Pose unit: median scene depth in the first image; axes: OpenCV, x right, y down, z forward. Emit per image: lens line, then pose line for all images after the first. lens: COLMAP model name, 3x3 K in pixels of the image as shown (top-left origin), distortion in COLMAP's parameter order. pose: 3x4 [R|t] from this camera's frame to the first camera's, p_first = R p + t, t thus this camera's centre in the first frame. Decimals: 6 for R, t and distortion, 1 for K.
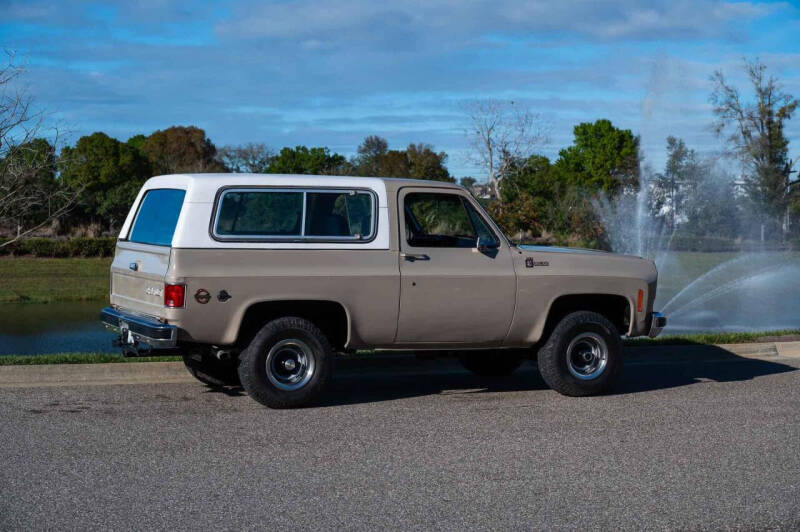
lens RADIAL K [[1635.0, 0, 400.0], [0, 1635.0, 266.0], [0, 0, 1]] dist [0.051671, -0.067481]
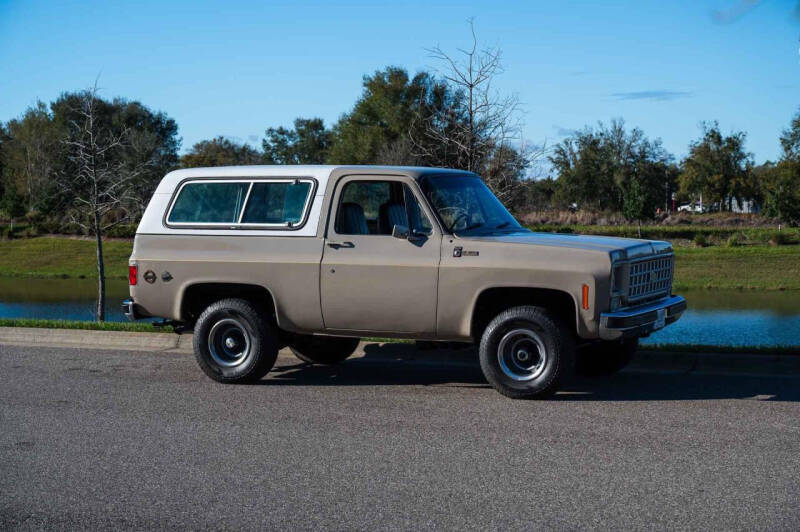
lens RADIAL K [[1635.0, 0, 400.0], [0, 1635.0, 266.0], [0, 0, 1]] dist [0.051671, -0.067481]
pose [[0.670208, 0.020686, -0.741885, 0.764759], [-0.015900, 0.999782, 0.013514, -0.006250], [0.742003, 0.002739, 0.670391, 0.342908]]
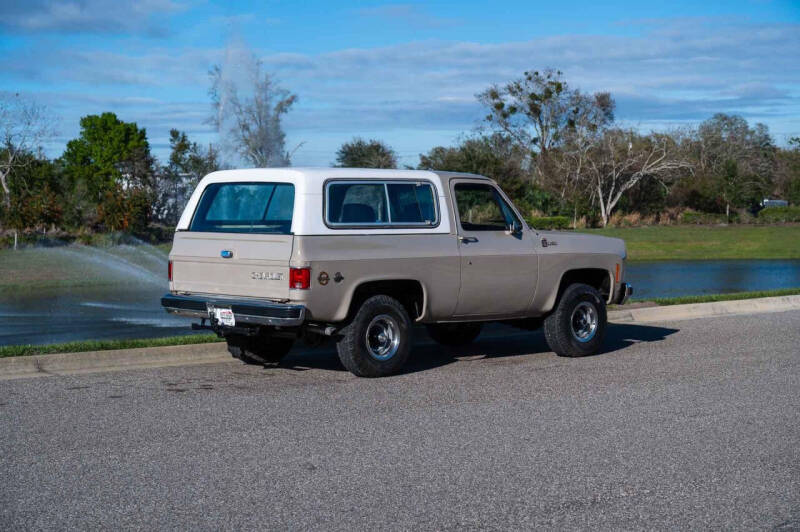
lens RADIAL K [[1635.0, 0, 400.0], [0, 1635.0, 266.0], [0, 0, 1]] dist [0.051671, -0.067481]
pose [[0.942298, -0.027269, 0.333664, -0.406405], [0.025747, 0.999628, 0.008984, 0.001412], [-0.333785, 0.000125, 0.942649, -0.056448]]
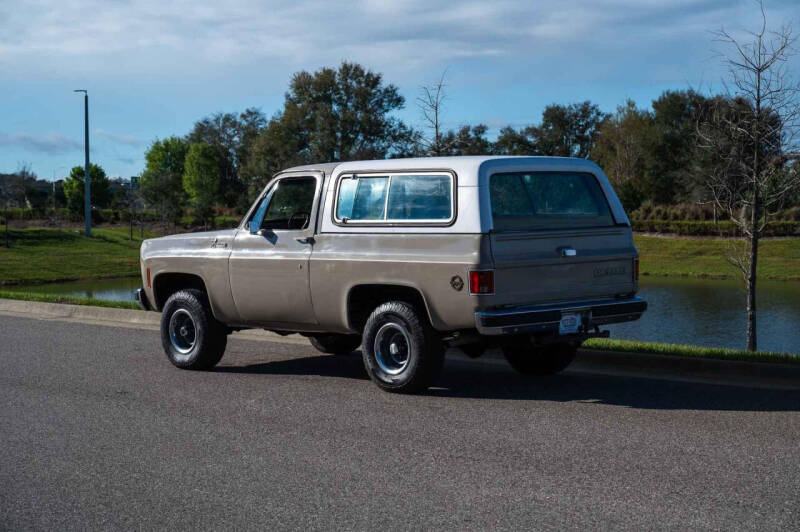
lens RADIAL K [[1635.0, 0, 400.0], [0, 1635.0, 266.0], [0, 0, 1]] dist [0.051671, -0.067481]
pose [[0.338882, 0.028496, -0.940397, 0.900227], [-0.021881, 0.999510, 0.022402, -0.011945], [0.940574, 0.012985, 0.339339, 0.660052]]
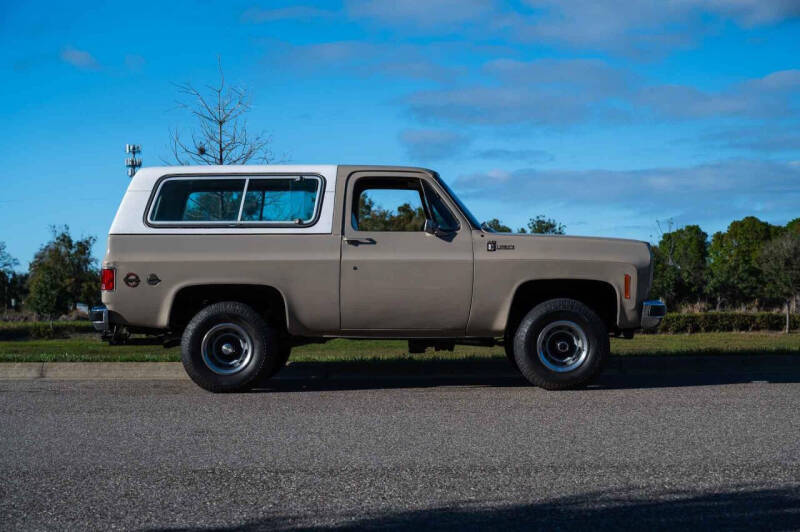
lens RADIAL K [[1635.0, 0, 400.0], [0, 1635.0, 266.0], [0, 0, 1]] dist [0.051671, -0.067481]
pose [[0.912696, -0.026144, -0.407802, 0.419555], [0.003278, 0.998388, -0.056670, 0.063341], [0.408626, 0.050385, 0.911310, 0.116898]]
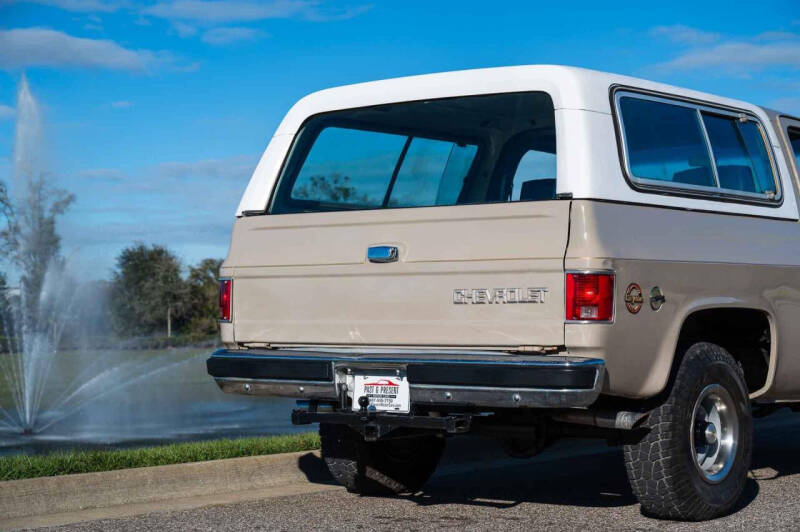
lens RADIAL K [[1635.0, 0, 400.0], [0, 1635.0, 266.0], [0, 0, 1]] dist [0.051671, -0.067481]
pose [[0.882072, -0.004840, 0.471089, -0.379521], [0.036394, 0.997659, -0.057894, 0.031862], [-0.469706, 0.068211, 0.880184, 0.555157]]
